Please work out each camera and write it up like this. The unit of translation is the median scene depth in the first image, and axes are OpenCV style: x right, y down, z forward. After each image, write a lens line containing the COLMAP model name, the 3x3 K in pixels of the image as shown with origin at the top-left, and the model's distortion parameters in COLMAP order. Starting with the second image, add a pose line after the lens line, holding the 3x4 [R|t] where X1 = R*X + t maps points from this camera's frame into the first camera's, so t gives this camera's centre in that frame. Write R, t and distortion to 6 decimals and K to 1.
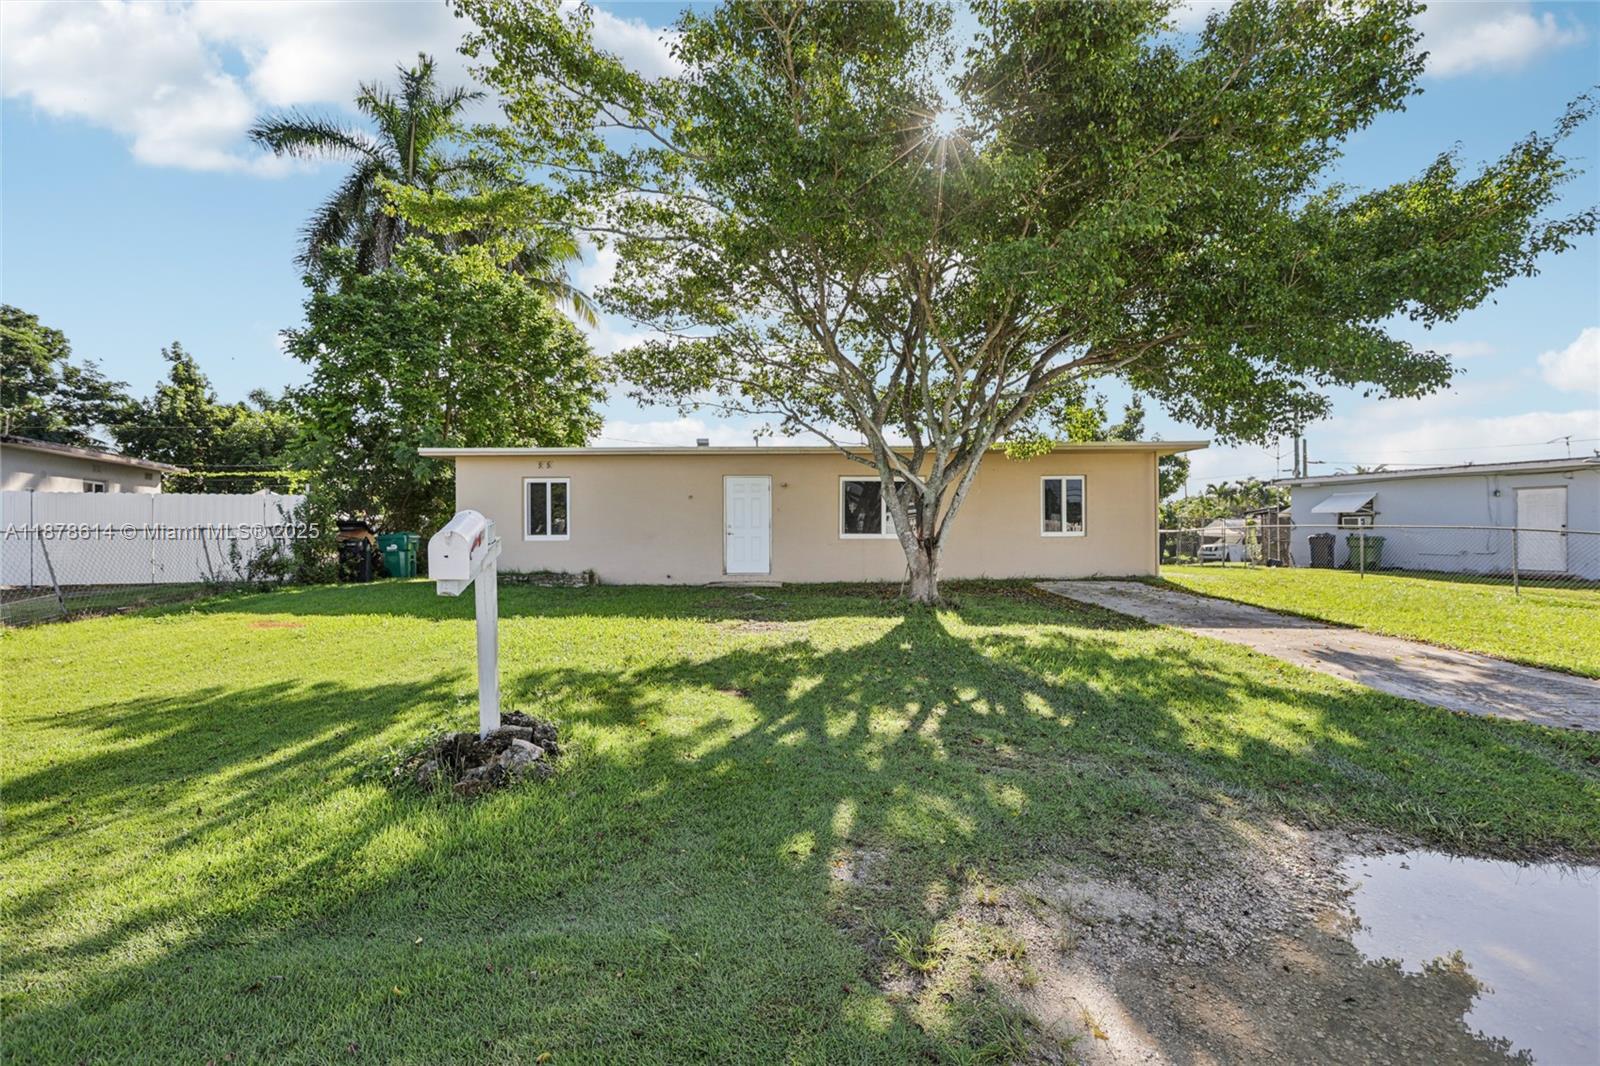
lens RADIAL K [[711.6, 0, 799.8], [0, 711.6, 534.8], [0, 0, 1]] dist [-0.002589, 0.000117]
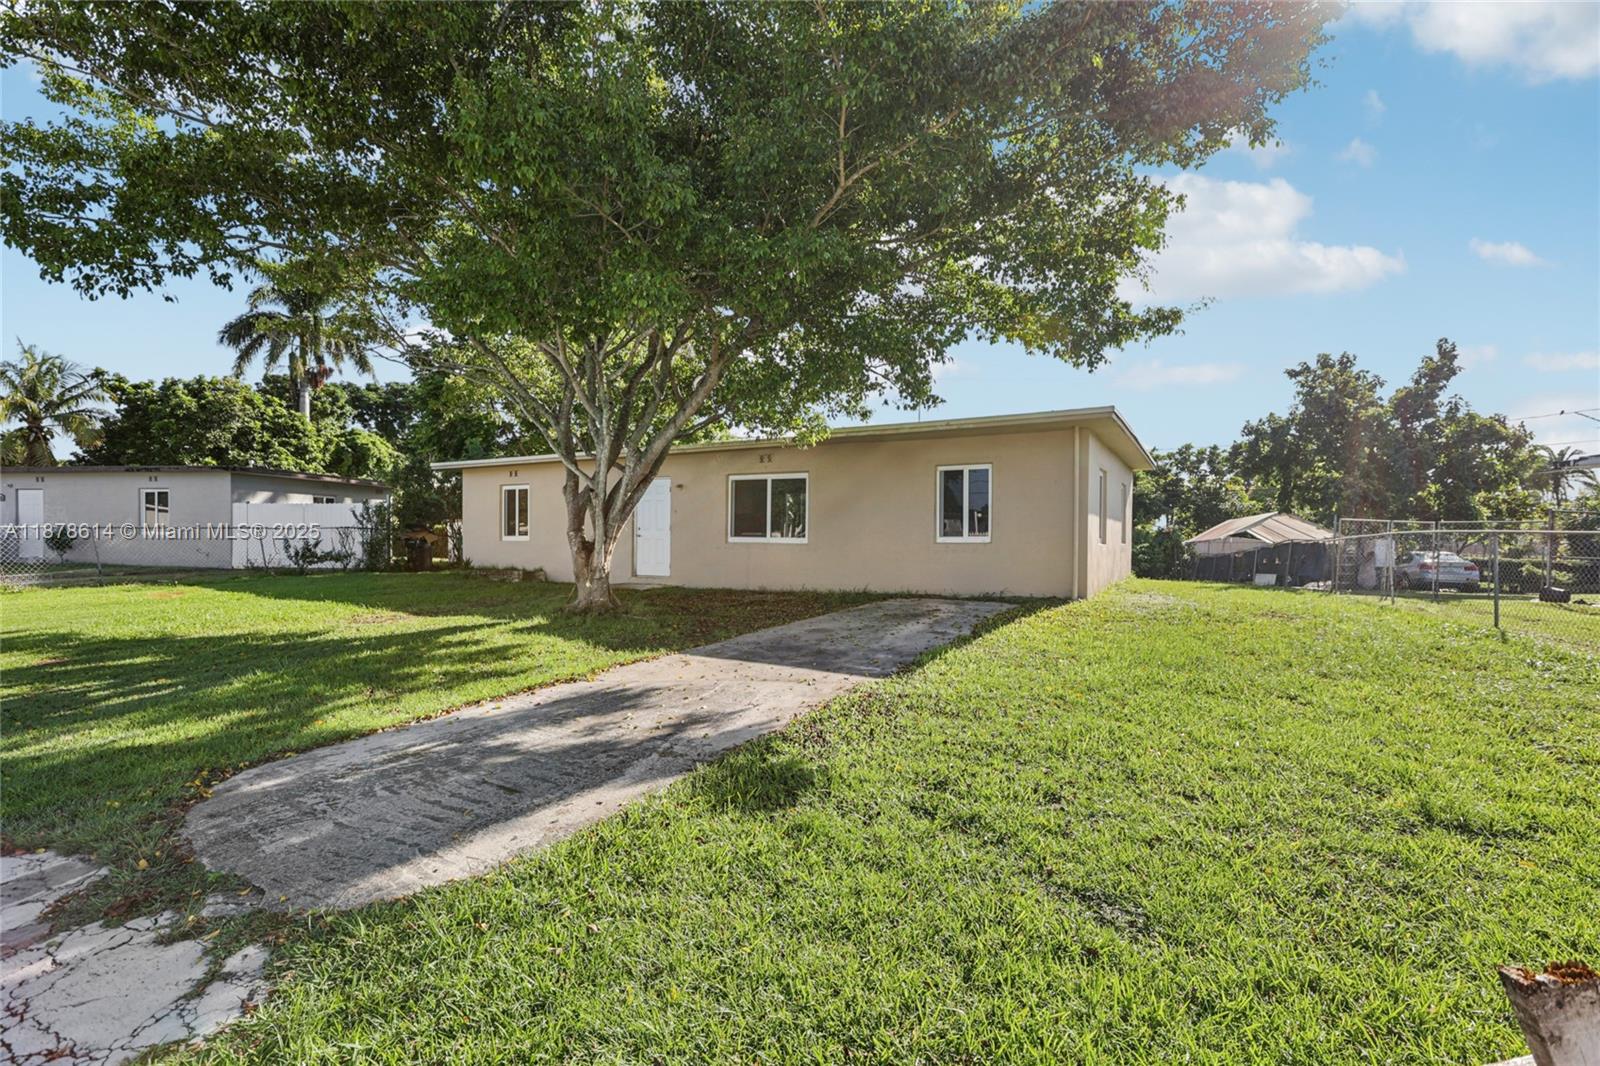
lens RADIAL K [[711.6, 0, 799.8], [0, 711.6, 534.8], [0, 0, 1]] dist [-0.002589, 0.000117]
pose [[0.877305, 0.006345, -0.479892, 0.587291], [-0.006503, 0.999978, 0.001334, -0.005758], [0.479890, 0.001951, 0.877326, 0.223035]]
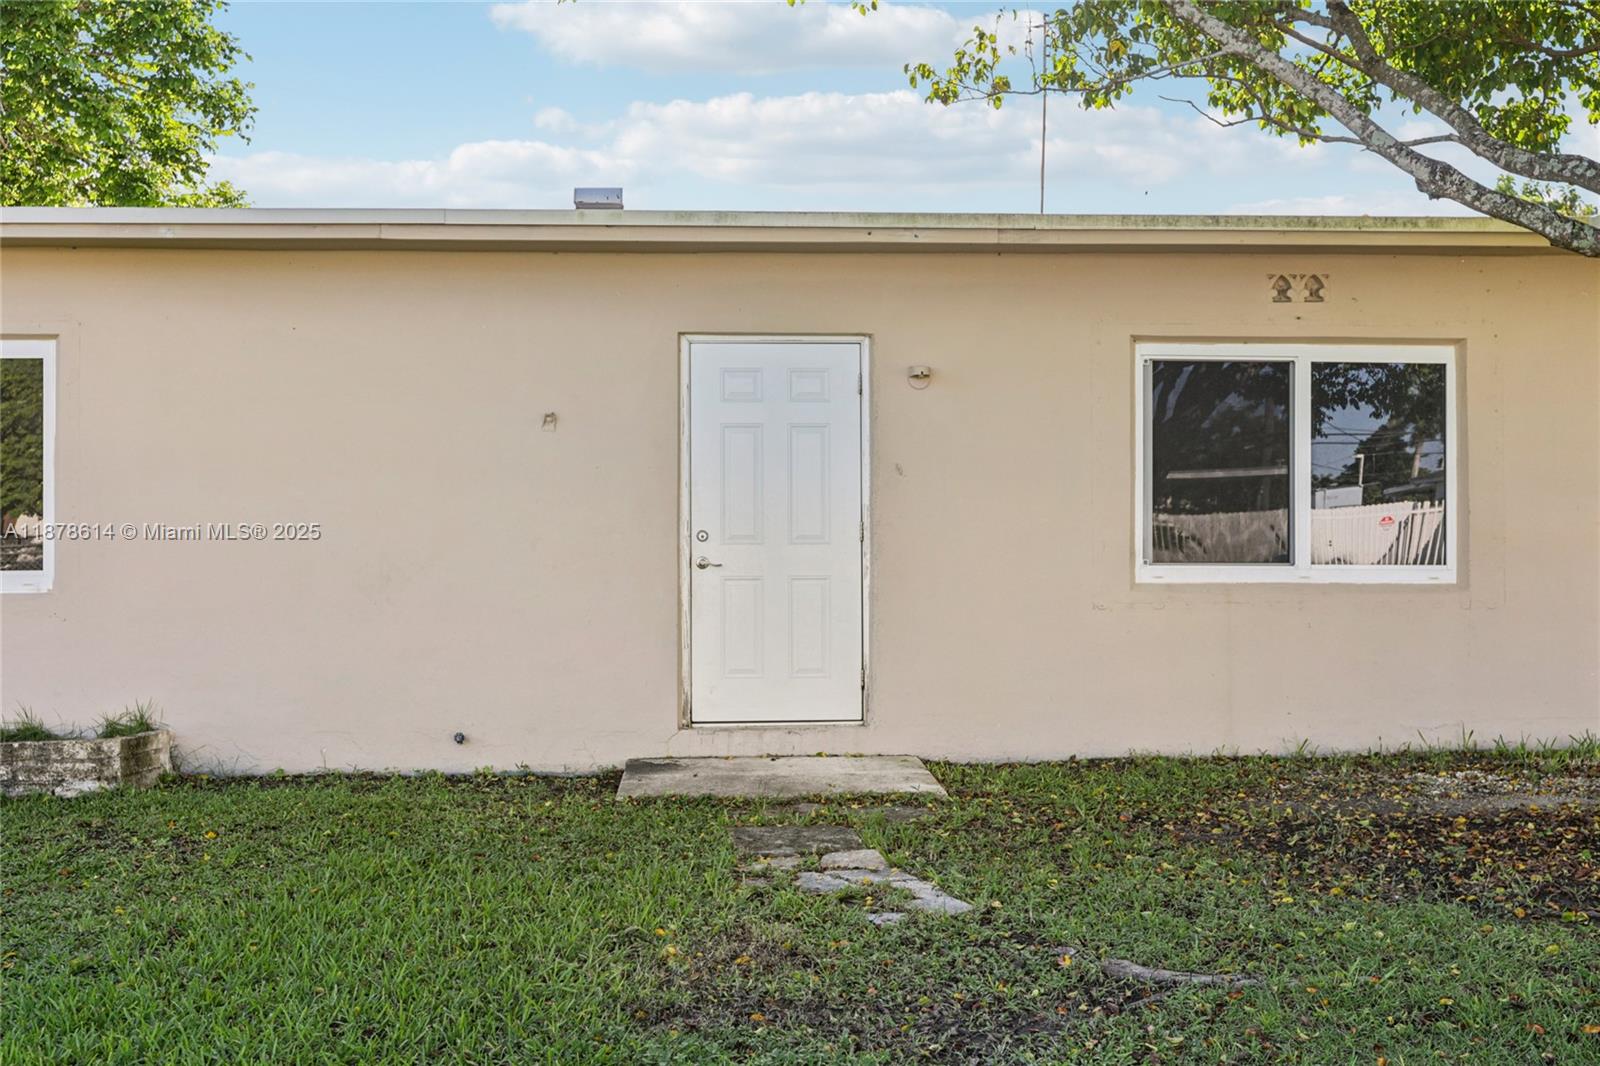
lens RADIAL K [[1512.3, 0, 798.7], [0, 1512.3, 515.5], [0, 0, 1]] dist [-0.002904, -0.009751]
pose [[0.998049, 0.000058, 0.062442, -0.098827], [0.000699, 0.999927, -0.012096, -0.012746], [-0.062438, 0.012116, 0.997975, 0.463149]]
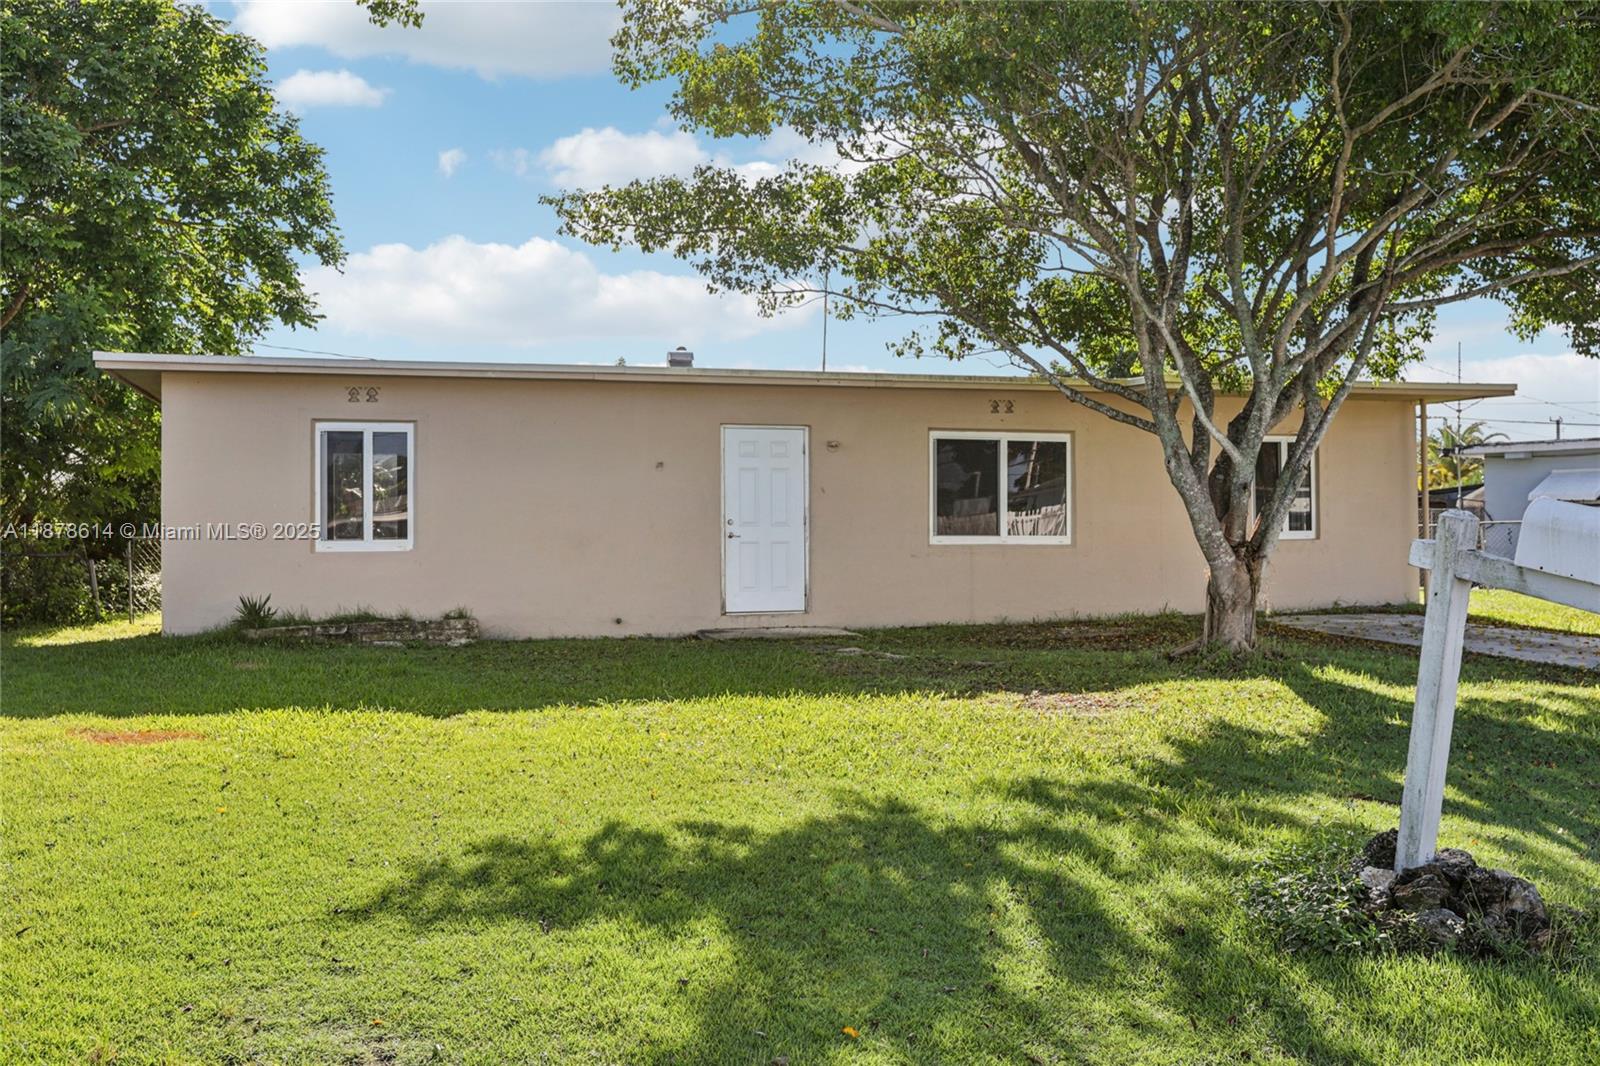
lens RADIAL K [[1396.7, 0, 800.0], [0, 1396.7, 533.0], [0, 0, 1]] dist [0.013409, 0.003883]
pose [[0.956521, -0.002934, 0.291650, -0.349617], [0.004202, 0.999984, -0.003720, 0.000012], [-0.291634, 0.004784, 0.956518, 0.008007]]
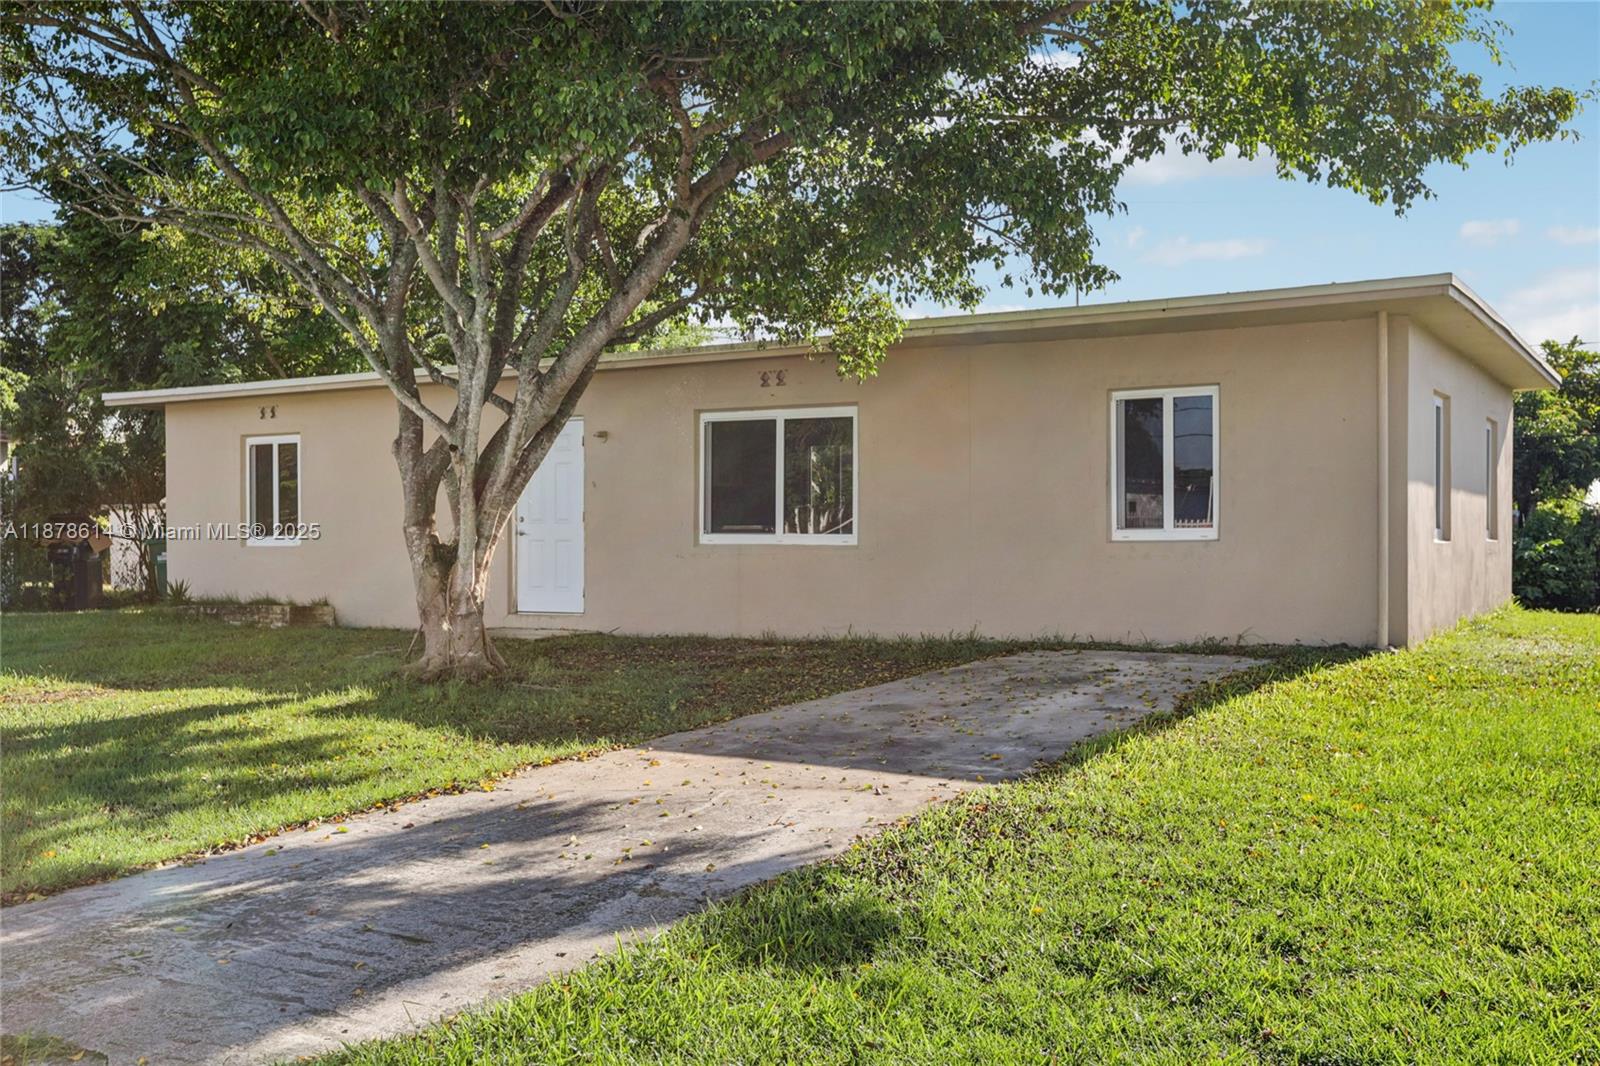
lens RADIAL K [[1504.4, 0, 800.0], [0, 1504.4, 533.0], [0, 0, 1]] dist [0.009459, 0.000667]
pose [[0.867830, -0.001140, -0.496860, 0.611395], [0.003506, 0.999987, 0.003829, -0.005392], [0.496849, -0.005065, 0.867822, 0.162680]]
